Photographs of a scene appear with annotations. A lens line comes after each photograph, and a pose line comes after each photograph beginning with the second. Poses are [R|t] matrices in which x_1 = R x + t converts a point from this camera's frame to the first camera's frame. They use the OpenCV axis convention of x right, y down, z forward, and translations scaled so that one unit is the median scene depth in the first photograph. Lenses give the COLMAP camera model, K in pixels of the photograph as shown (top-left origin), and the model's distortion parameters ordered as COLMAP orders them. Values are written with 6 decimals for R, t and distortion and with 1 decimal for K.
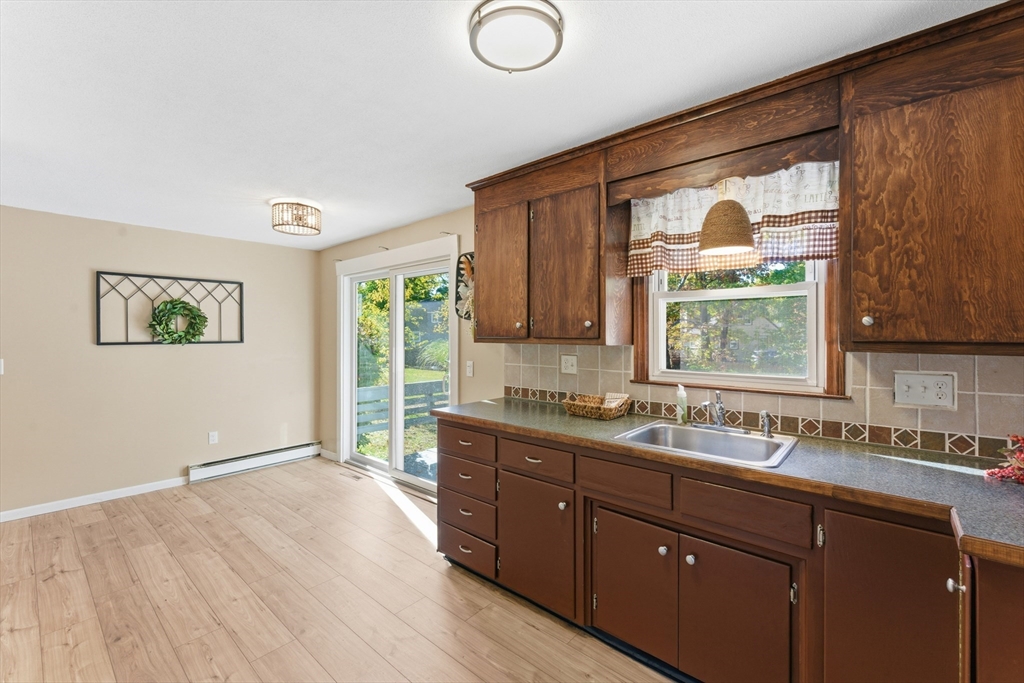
lens RADIAL K [[431.1, 0, 515.1], [0, 431.1, 334.4], [0, 0, 1]] dist [0.002516, -0.001174]
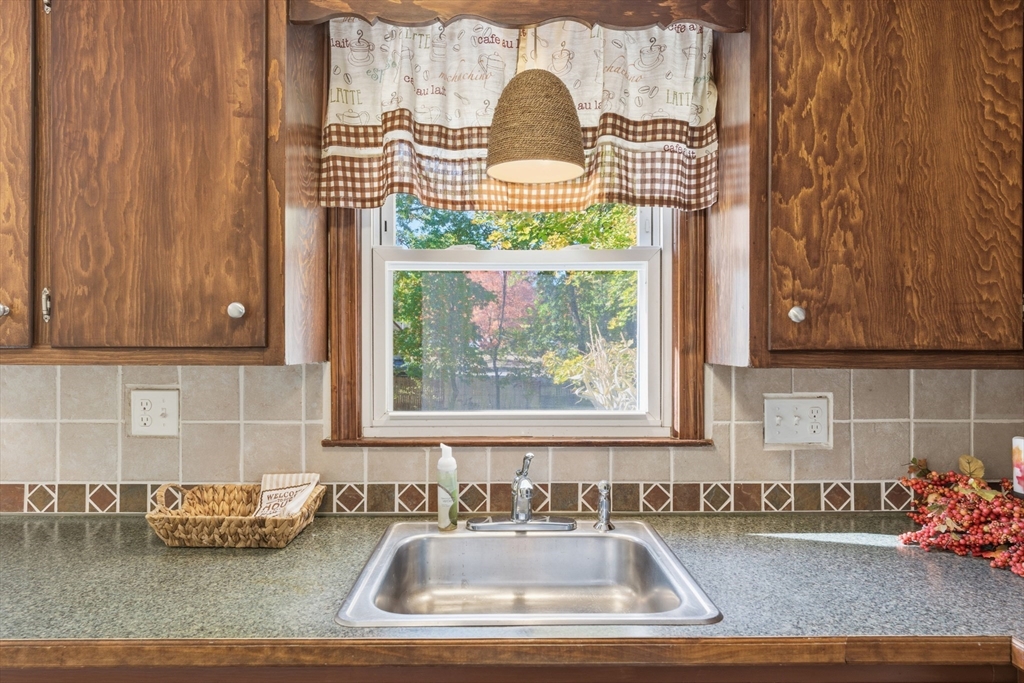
lens RADIAL K [[638.4, 0, 509.5], [0, 638.4, 334.4], [0, 0, 1]] dist [0.005452, -0.006732]
pose [[0.746983, 0.002463, 0.664838, -0.024934], [-0.000185, 0.999994, -0.003496, -0.000792], [-0.664843, 0.002489, 0.746979, 0.379529]]
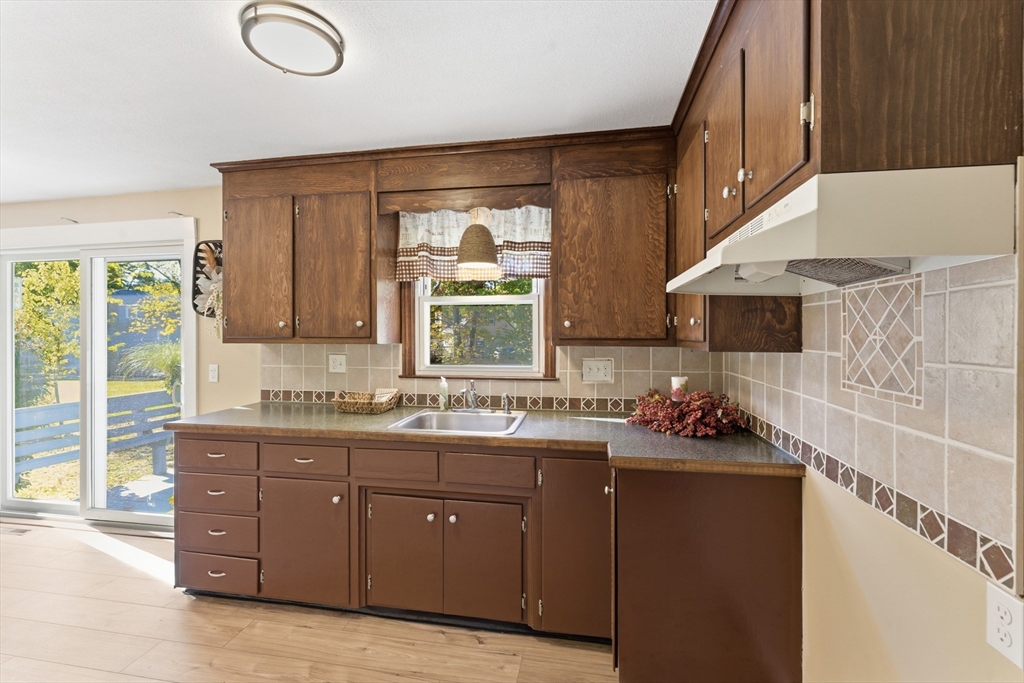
lens RADIAL K [[430.2, 0, 511.2], [0, 430.2, 335.1], [0, 0, 1]] dist [0.001277, 0.000671]
pose [[0.857570, -0.003572, 0.514354, -0.048595], [0.001867, 0.999991, 0.003832, -0.000130], [-0.514363, -0.002326, 0.857569, -0.080594]]
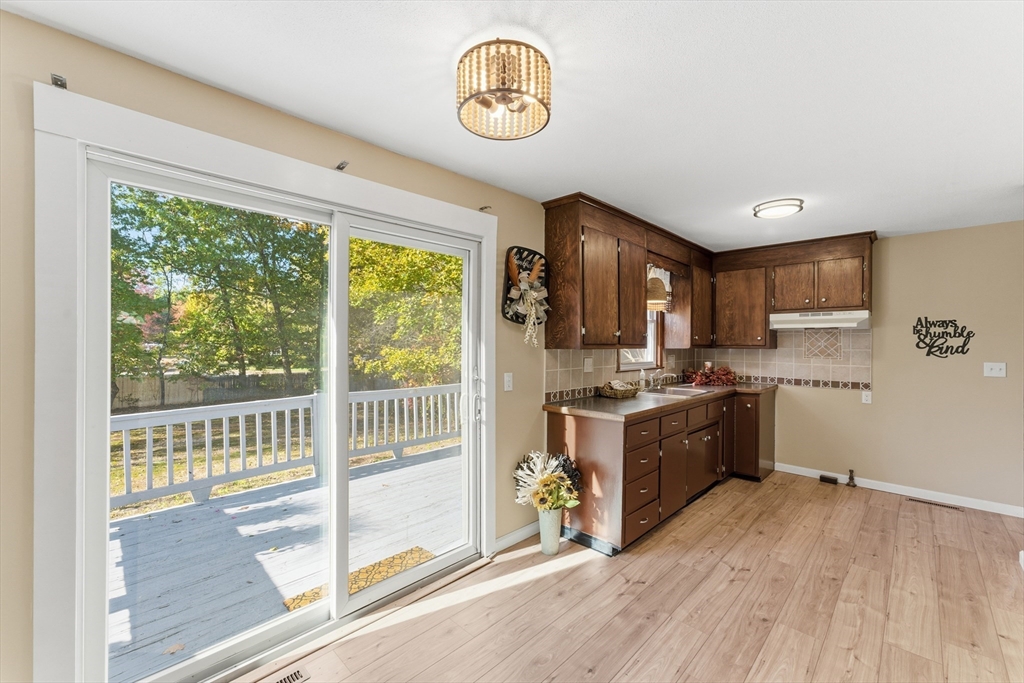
lens RADIAL K [[415.1, 0, 512.1], [0, 415.1, 352.6], [0, 0, 1]] dist [-0.007261, 0.003482]
pose [[0.054462, -0.019974, 0.998316, -1.259029], [-0.002068, 0.999796, 0.020116, 0.008121], [-0.998514, -0.003160, 0.054410, 1.290366]]
